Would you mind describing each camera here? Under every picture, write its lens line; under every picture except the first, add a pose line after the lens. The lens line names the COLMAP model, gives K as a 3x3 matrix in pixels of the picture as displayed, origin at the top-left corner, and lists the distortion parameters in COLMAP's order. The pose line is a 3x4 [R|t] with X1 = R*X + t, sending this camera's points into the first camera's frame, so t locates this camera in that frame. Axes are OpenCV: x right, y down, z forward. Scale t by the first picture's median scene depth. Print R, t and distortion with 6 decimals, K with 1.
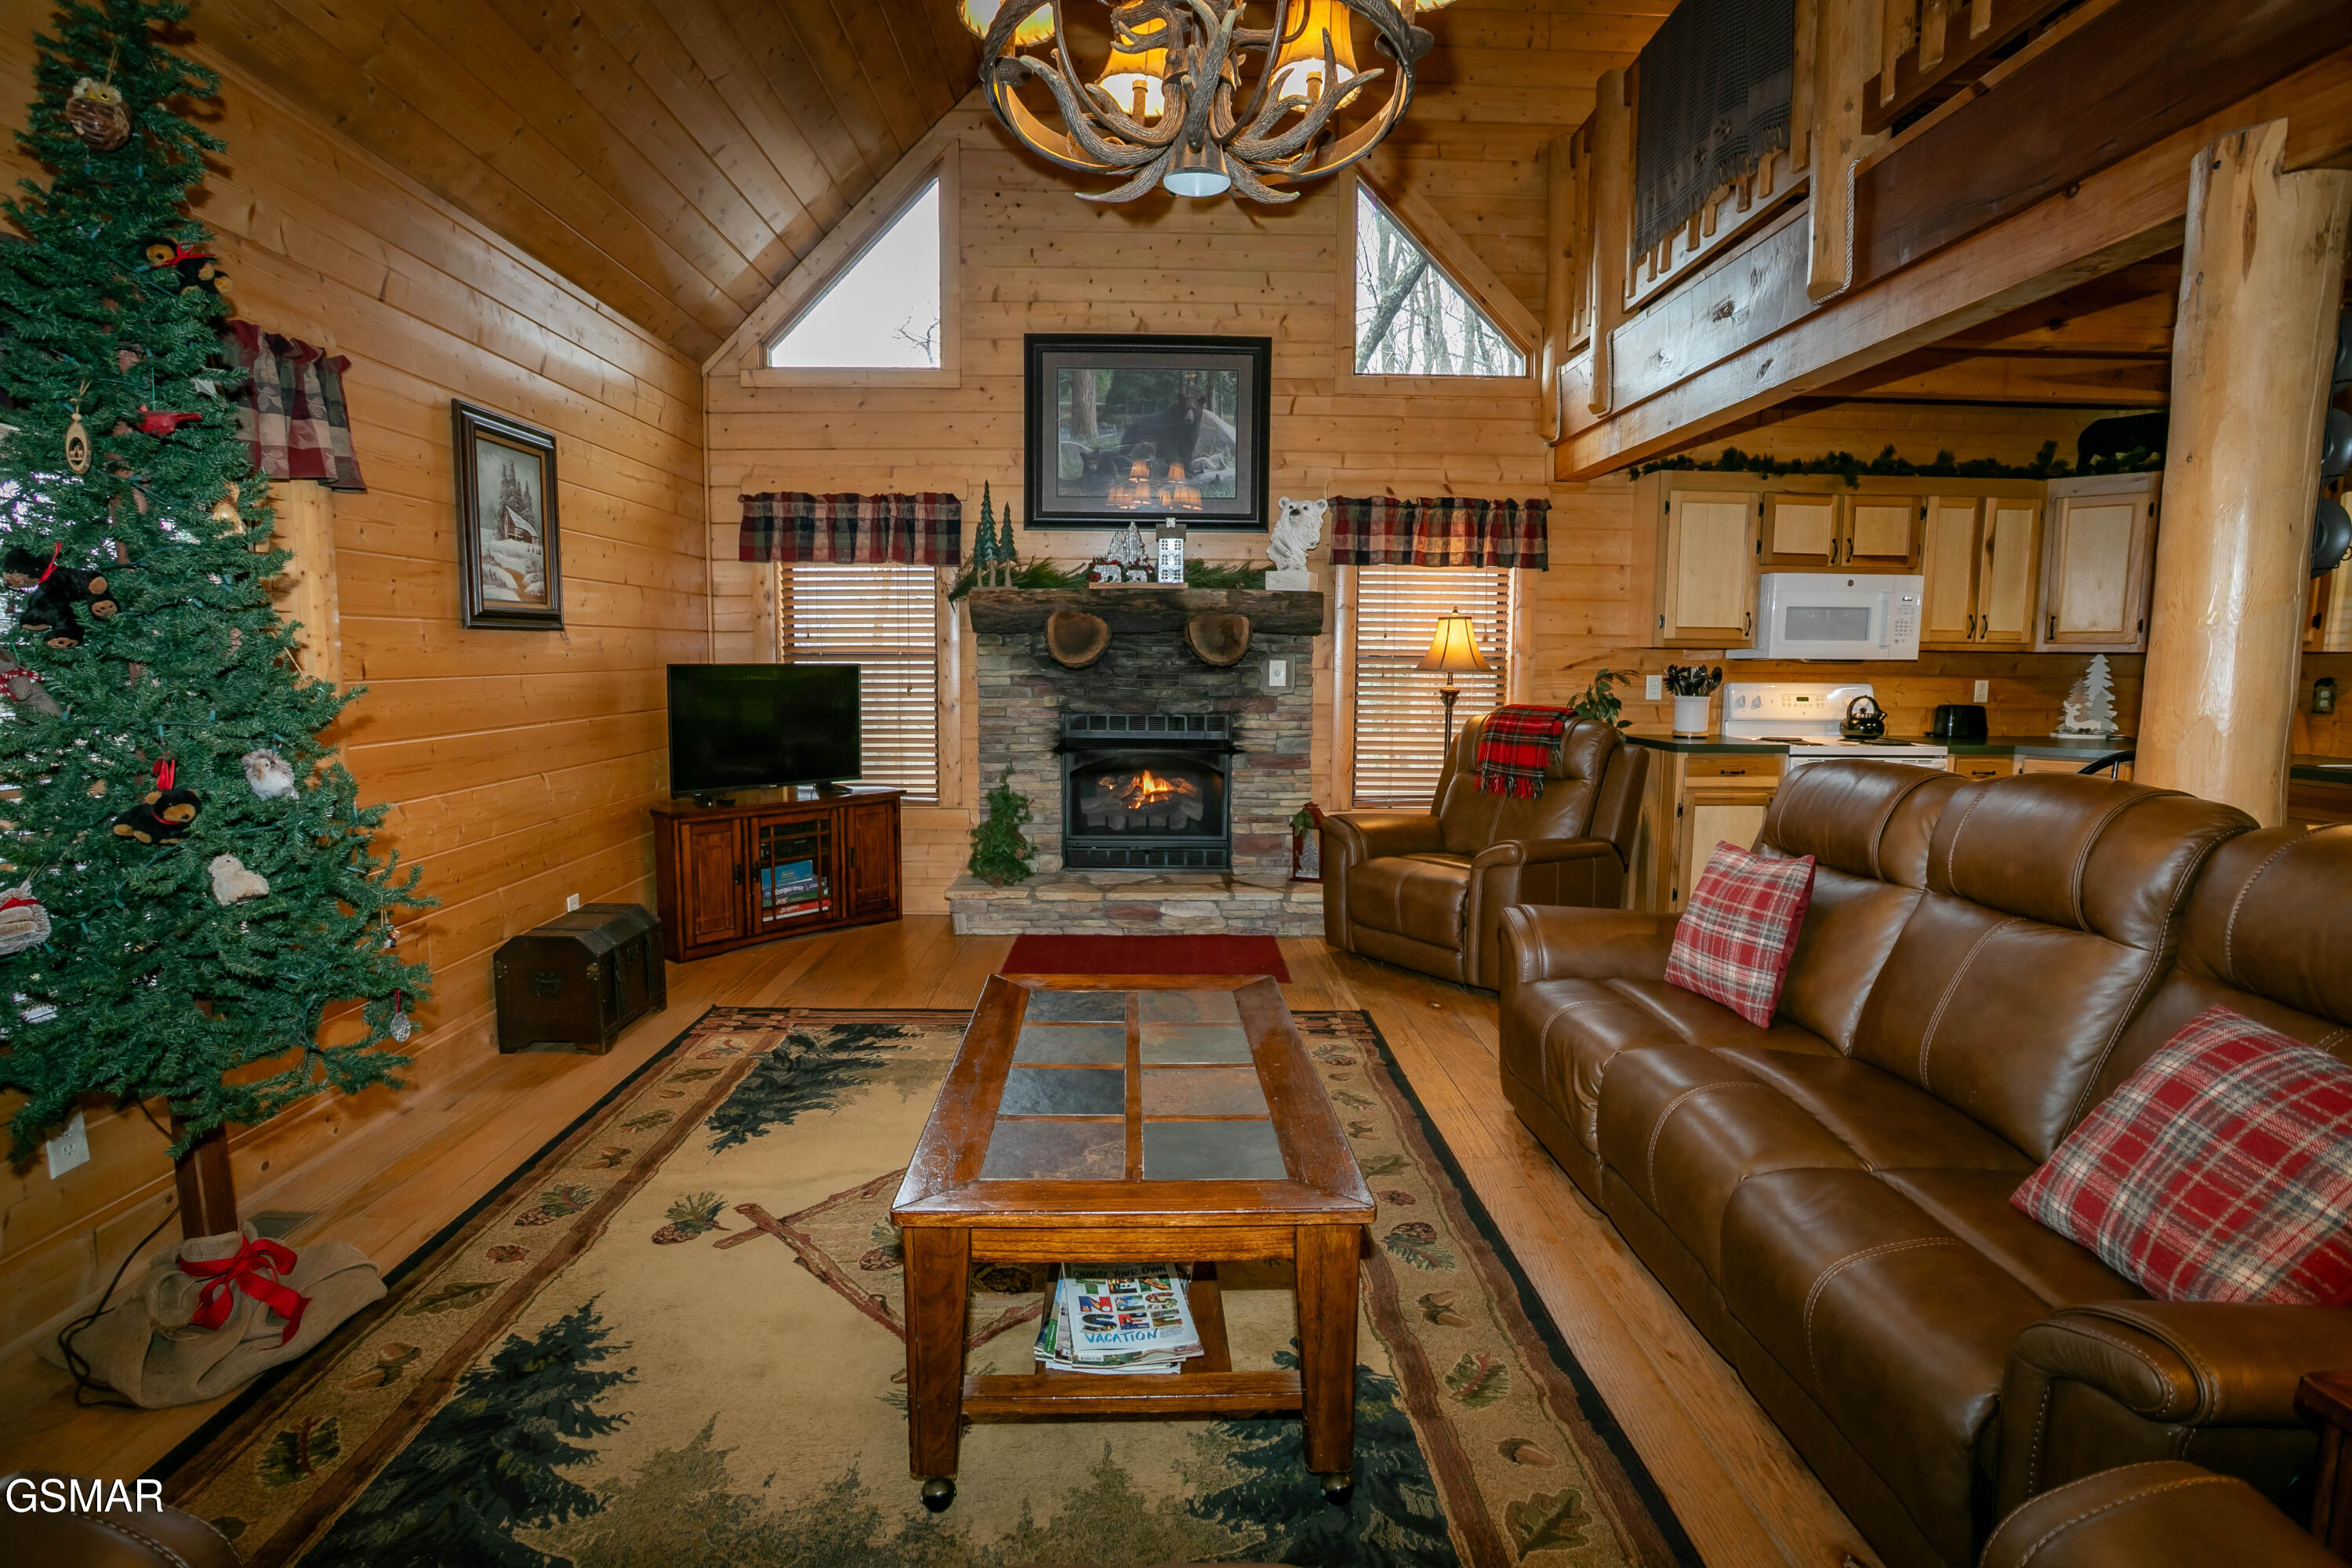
lens RADIAL K [[1154.8, 0, 1176.0], [0, 1154.8, 784.0], [0, 0, 1]] dist [-0.079489, 0.039877]
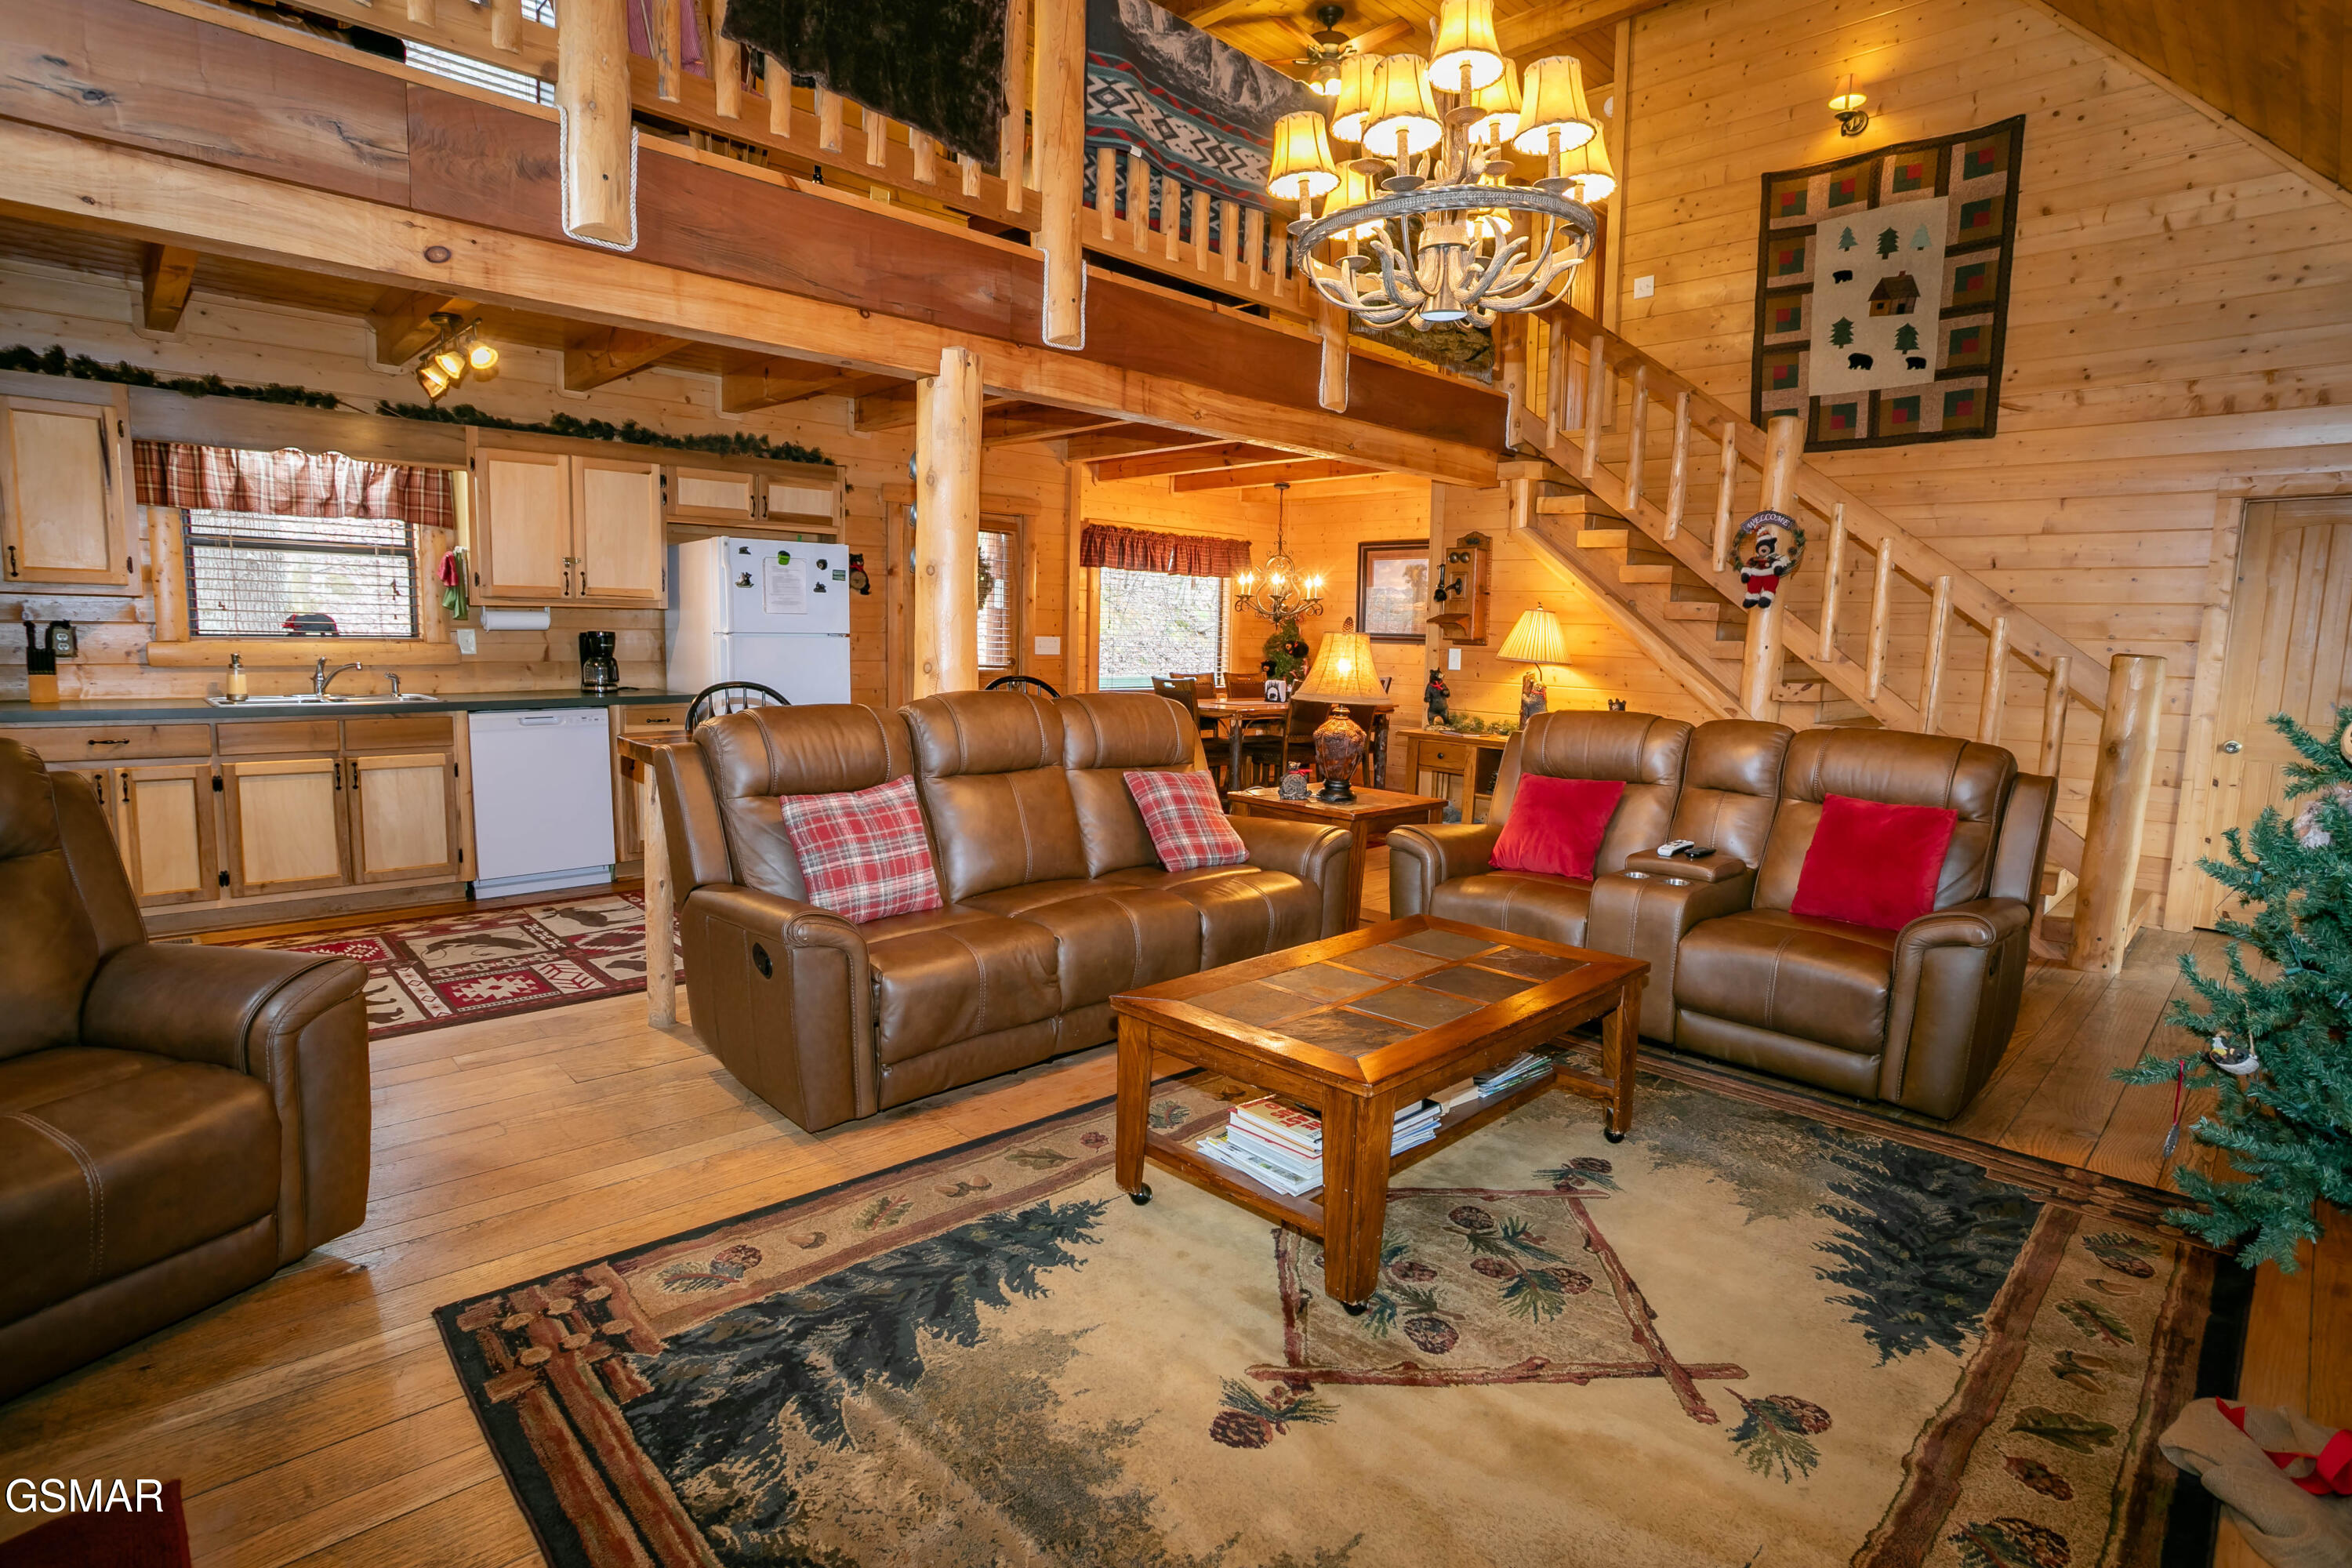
lens RADIAL K [[1161.0, 0, 1194.1], [0, 1161.0, 774.3], [0, 0, 1]] dist [-0.078068, 0.037960]
pose [[-0.683386, -0.112491, 0.721339, -0.308066], [0.051296, 0.978217, 0.201147, -0.092338], [-0.728253, 0.174463, -0.662729, 0.802573]]
